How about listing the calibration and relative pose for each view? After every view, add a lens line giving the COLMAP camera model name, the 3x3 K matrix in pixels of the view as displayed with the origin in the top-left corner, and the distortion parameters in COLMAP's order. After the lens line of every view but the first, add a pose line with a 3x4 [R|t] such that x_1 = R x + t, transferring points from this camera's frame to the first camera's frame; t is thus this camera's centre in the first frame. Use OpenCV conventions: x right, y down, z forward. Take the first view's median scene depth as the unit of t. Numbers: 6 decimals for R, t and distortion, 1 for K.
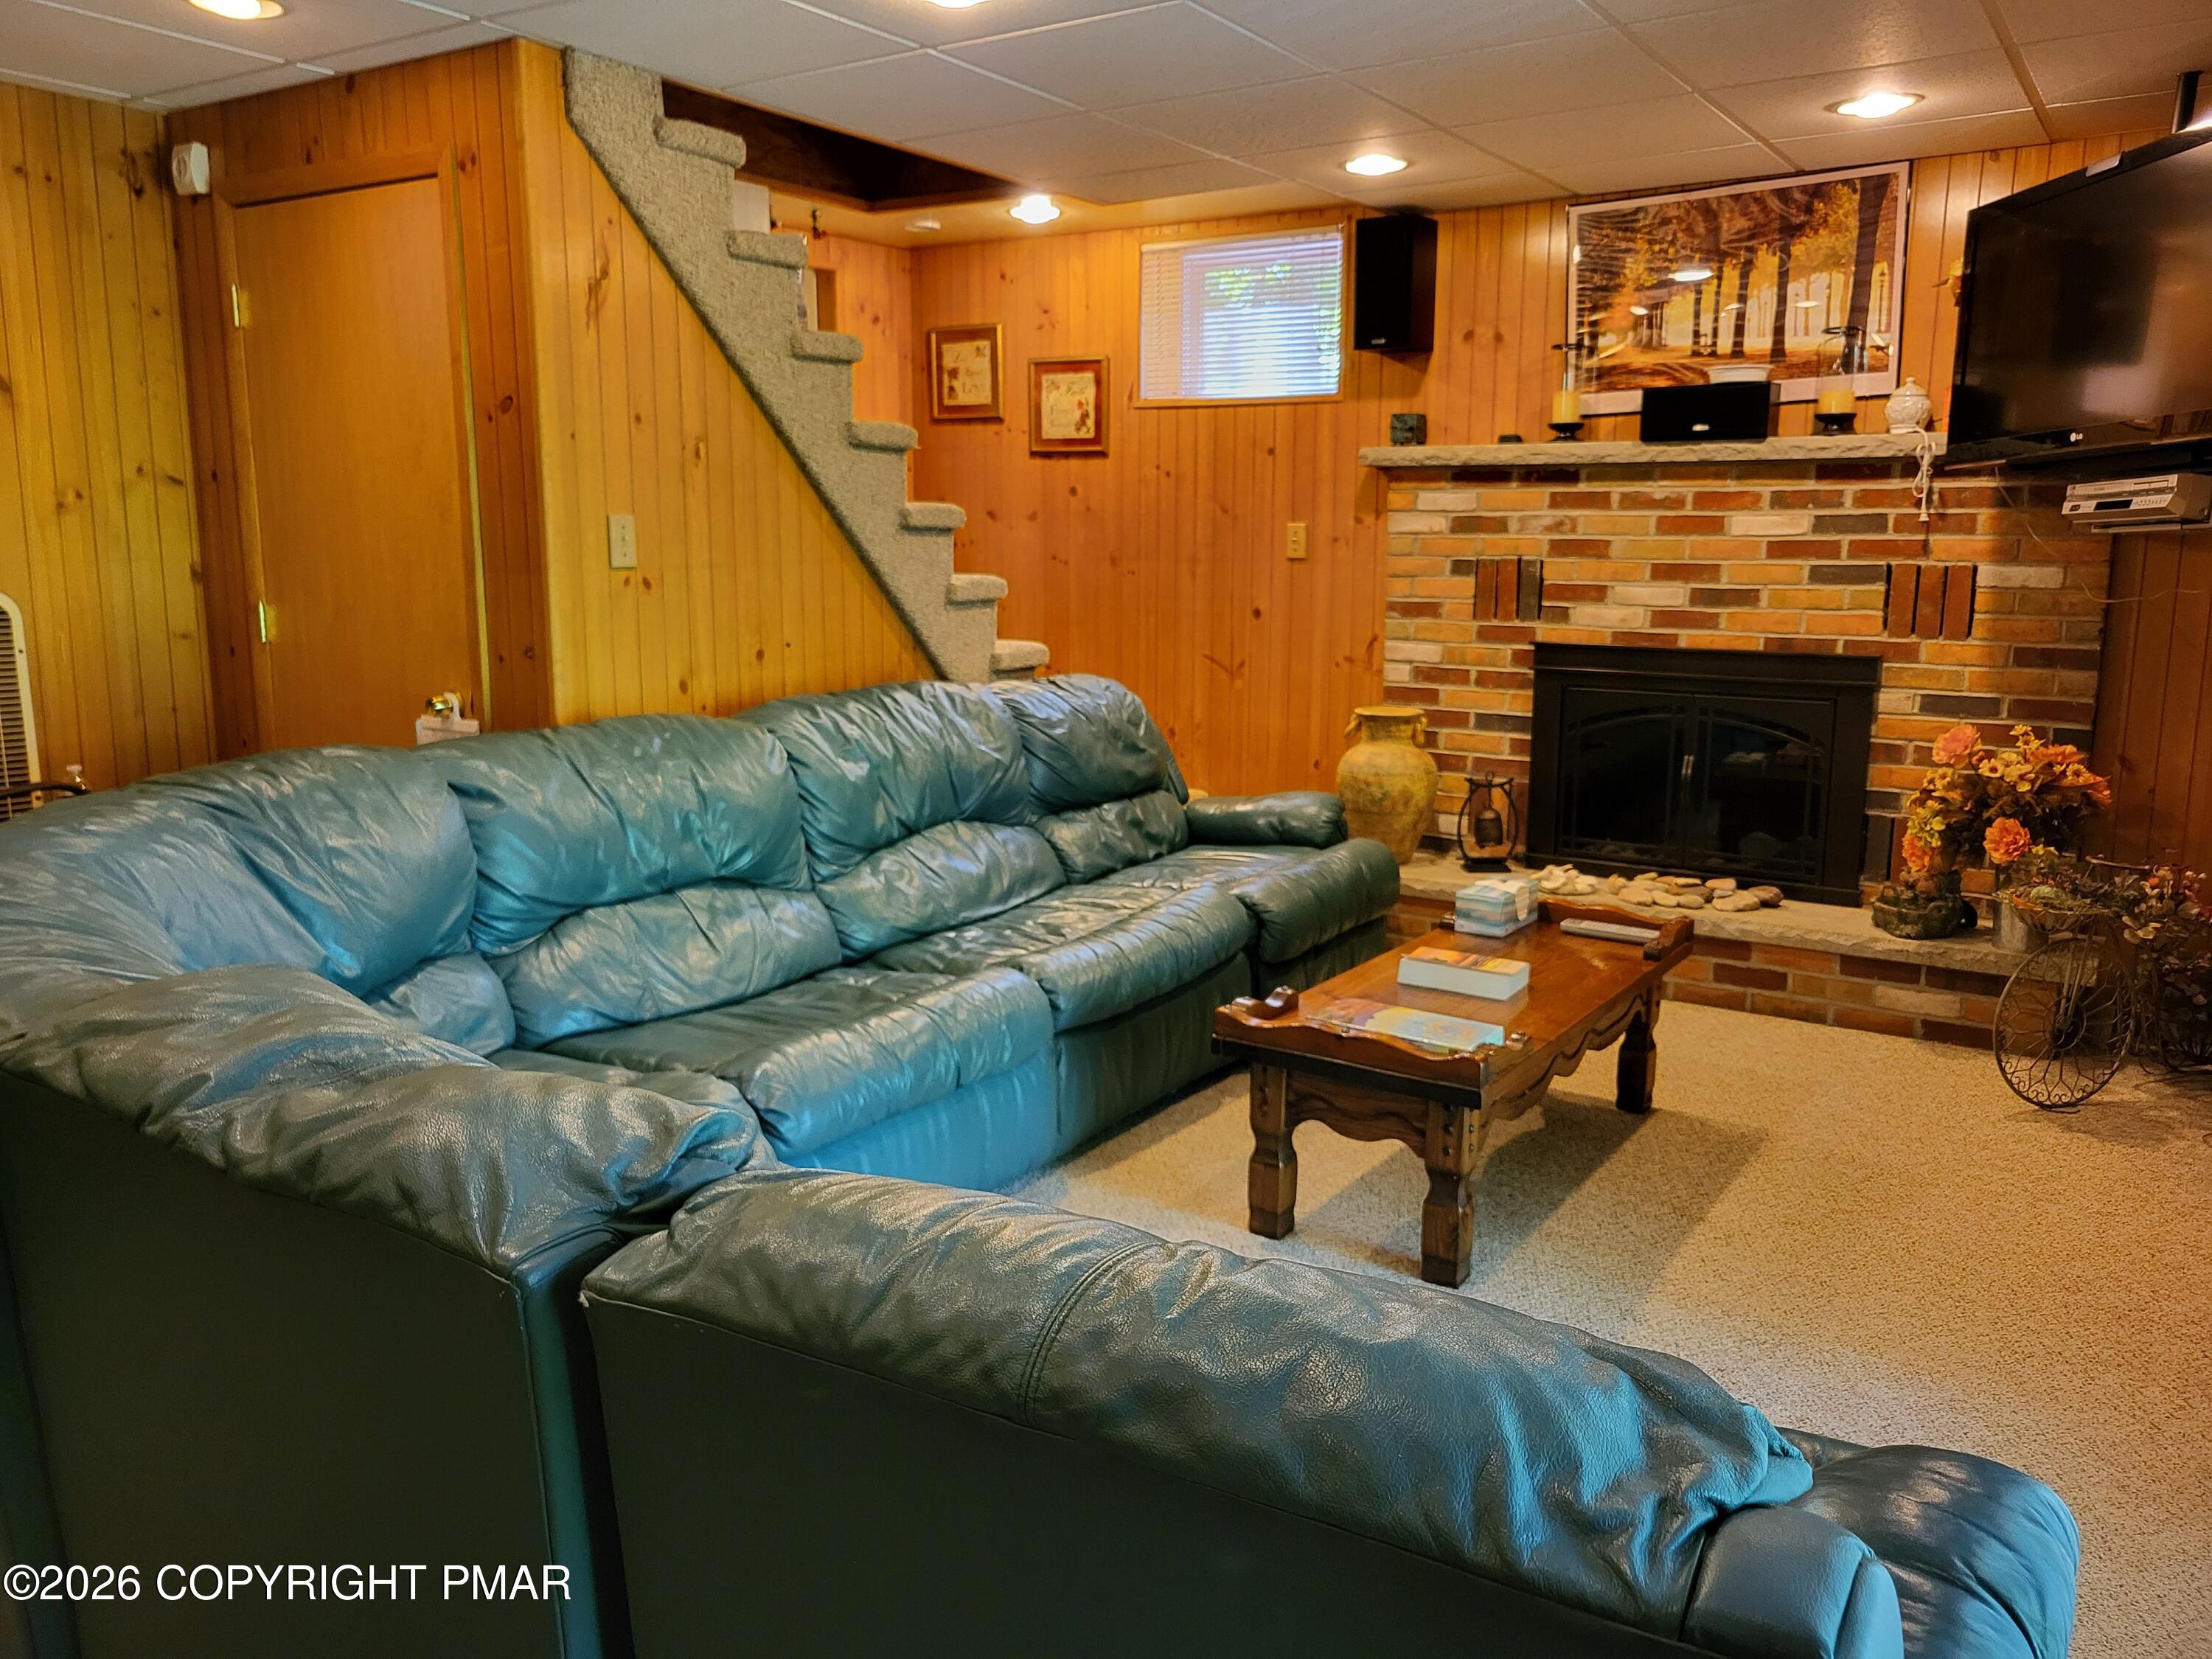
lens RADIAL K [[1688.7, 0, 1108.2], [0, 1688.7, 814.6], [0, 0, 1]] dist [0.046858, 0.002253]
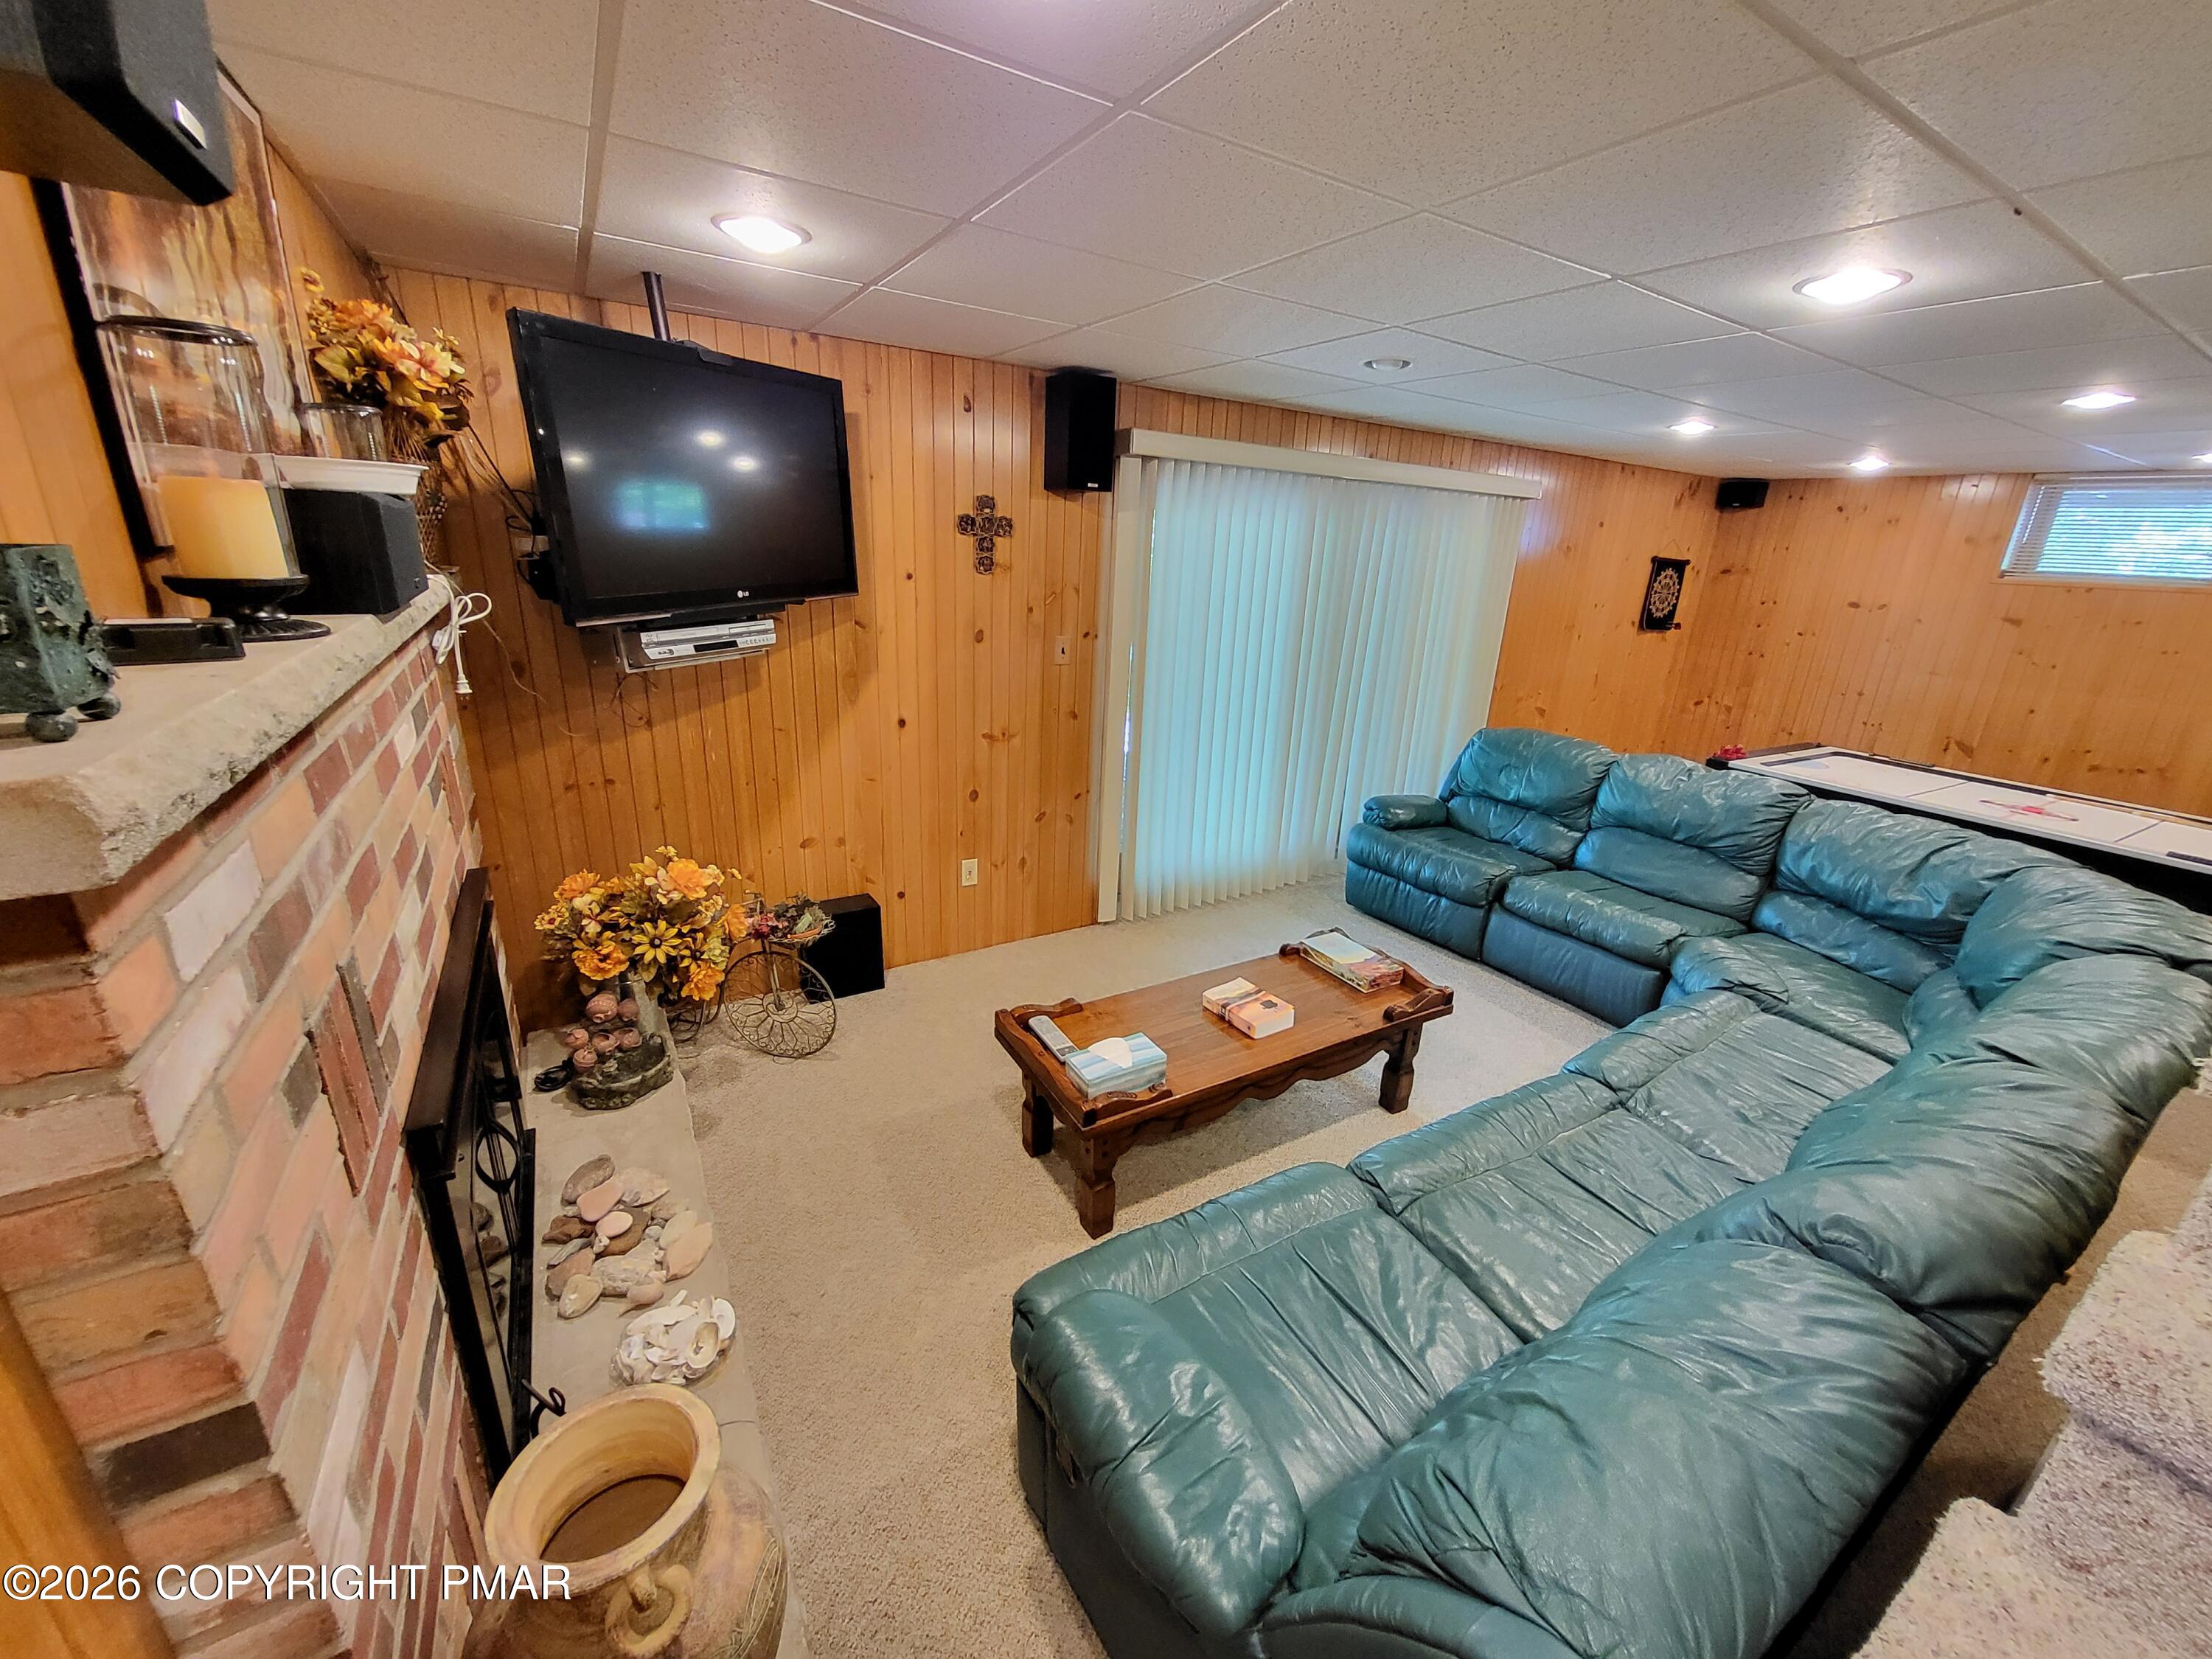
lens RADIAL K [[870.0, 0, 1123.8], [0, 870.0, 832.8], [0, 0, 1]] dist [-0.000822, -0.001951]
pose [[-0.905300, -0.181557, 0.384017, 0.036441], [0.018942, 0.885898, 0.463492, -0.276065], [-0.424350, 0.426874, -0.798565, 1.140960]]
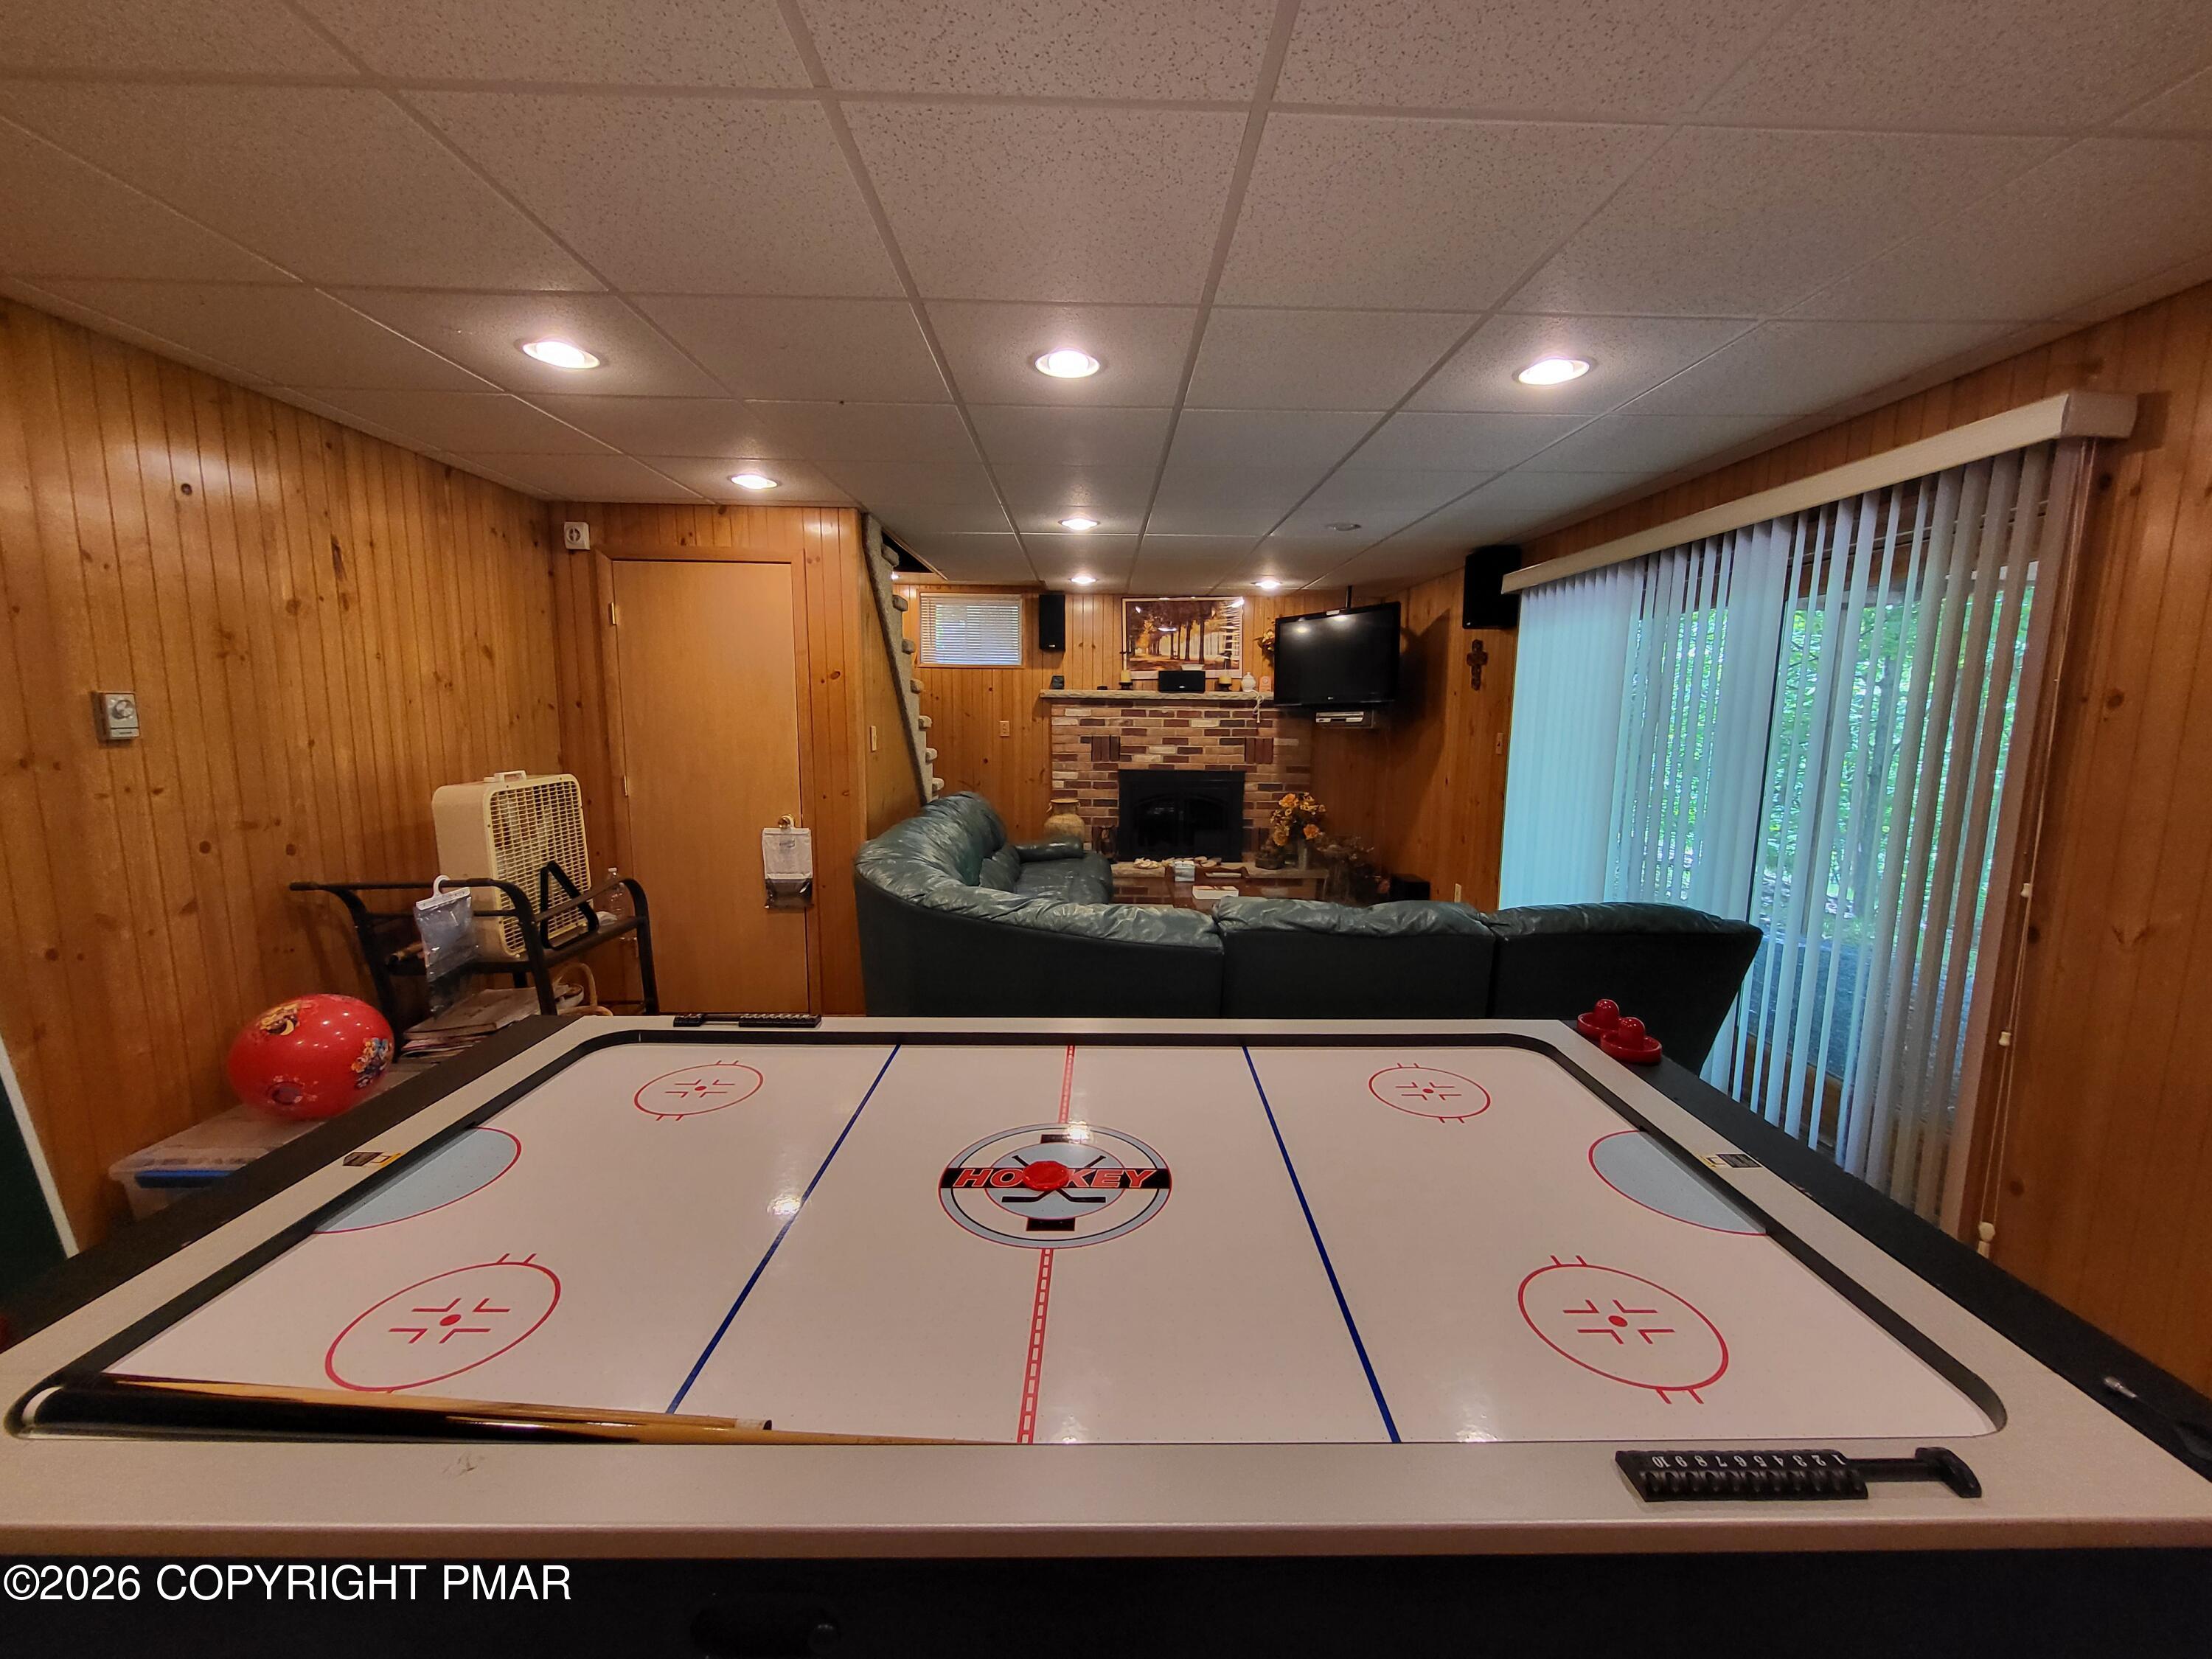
lens RADIAL K [[870.0, 0, 1123.8], [0, 870.0, 832.8], [0, 0, 1]] dist [-0.000822, -0.001951]
pose [[0.818092, -0.076962, 0.569914, -0.505600], [0.091108, 0.995834, 0.003696, -0.015179], [-0.567824, 0.048899, 0.821696, -0.045098]]
